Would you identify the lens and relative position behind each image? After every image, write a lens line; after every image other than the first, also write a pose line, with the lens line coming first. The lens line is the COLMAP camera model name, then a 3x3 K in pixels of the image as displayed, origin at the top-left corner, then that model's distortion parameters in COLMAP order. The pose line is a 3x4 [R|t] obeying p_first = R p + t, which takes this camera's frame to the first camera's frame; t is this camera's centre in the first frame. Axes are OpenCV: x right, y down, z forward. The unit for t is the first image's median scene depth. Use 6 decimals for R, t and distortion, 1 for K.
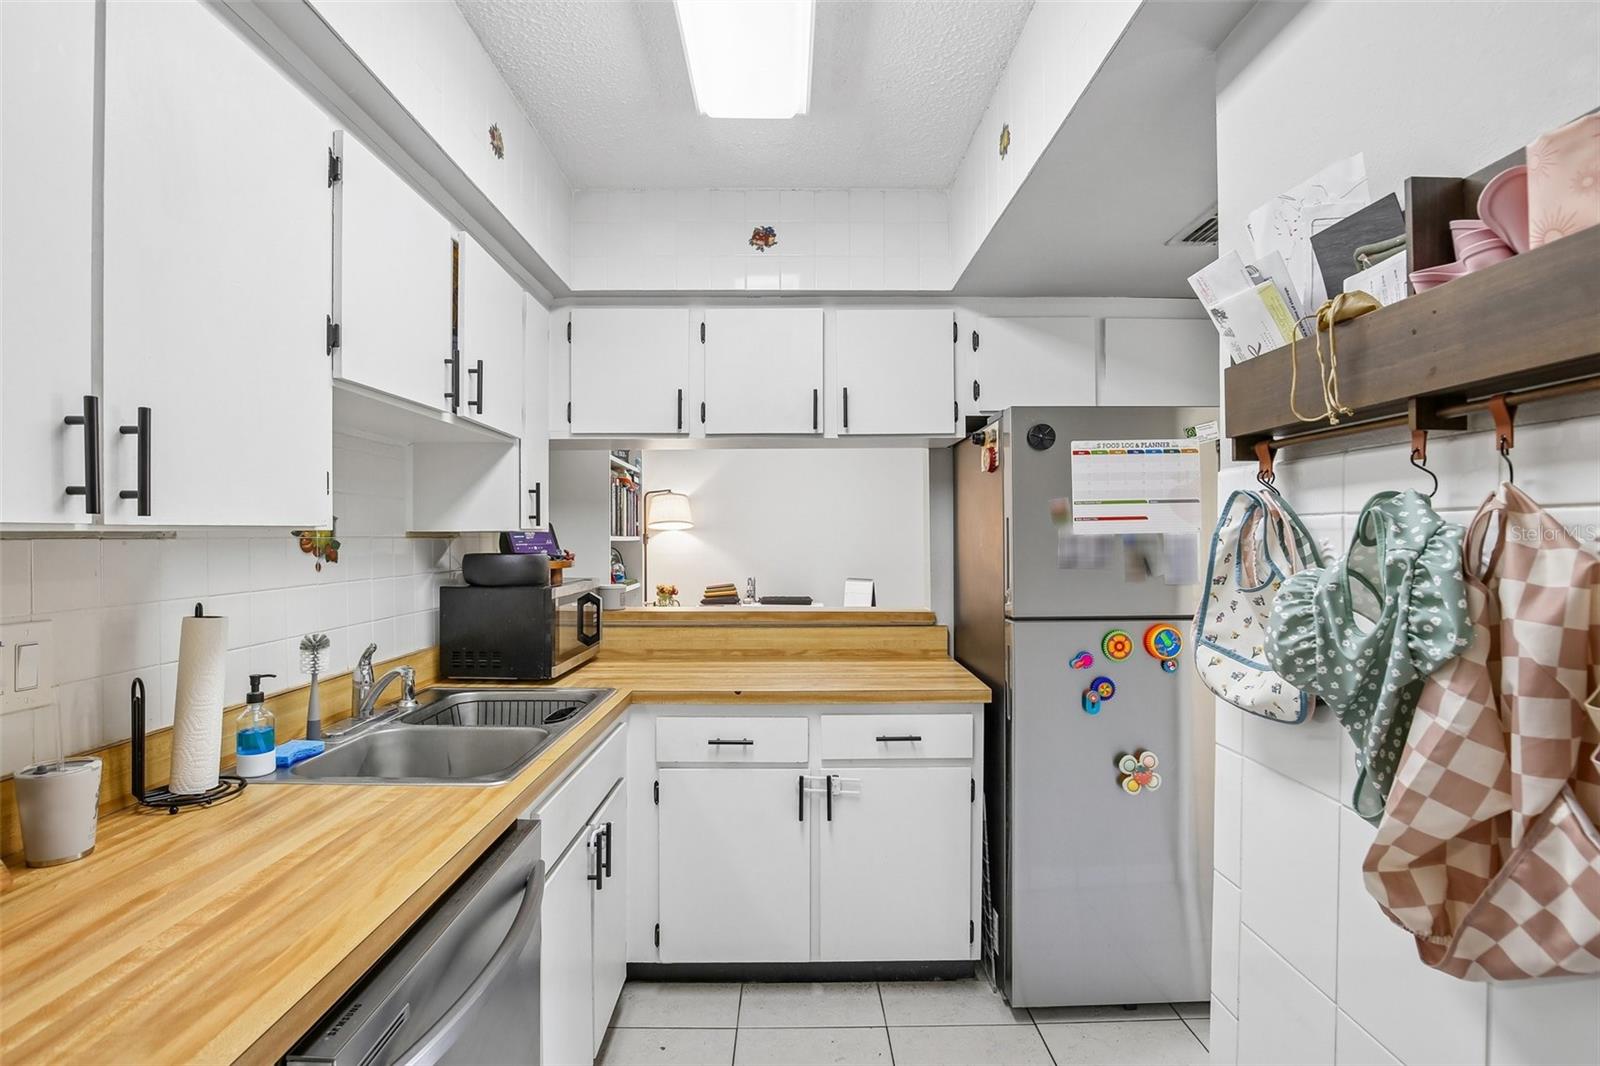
lens RADIAL K [[742.8, 0, 798.2], [0, 742.8, 535.9], [0, 0, 1]] dist [-0.030573, 0.005238]
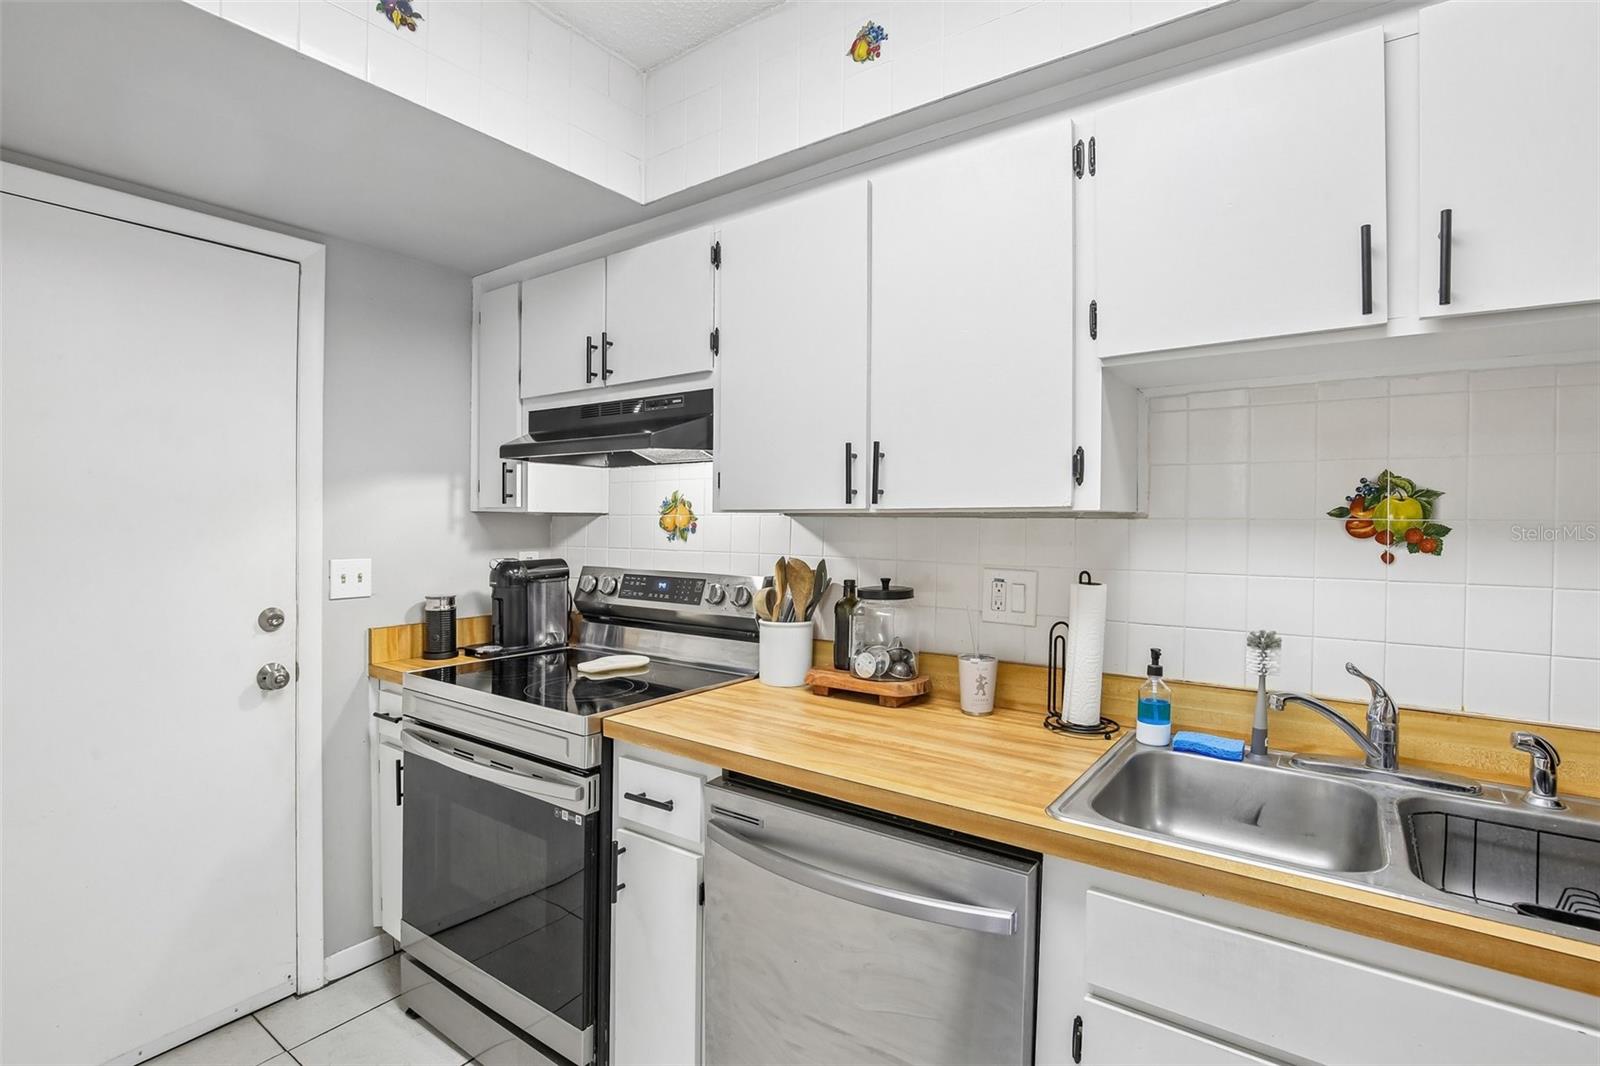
lens RADIAL K [[742.8, 0, 795.2], [0, 742.8, 530.0], [0, 0, 1]] dist [-0.030573, 0.005238]
pose [[-0.585201, 0.009486, -0.810833, 0.457933], [-0.004996, 0.999870, 0.015304, 0.006131], [0.810873, 0.013007, -0.585078, 1.316792]]
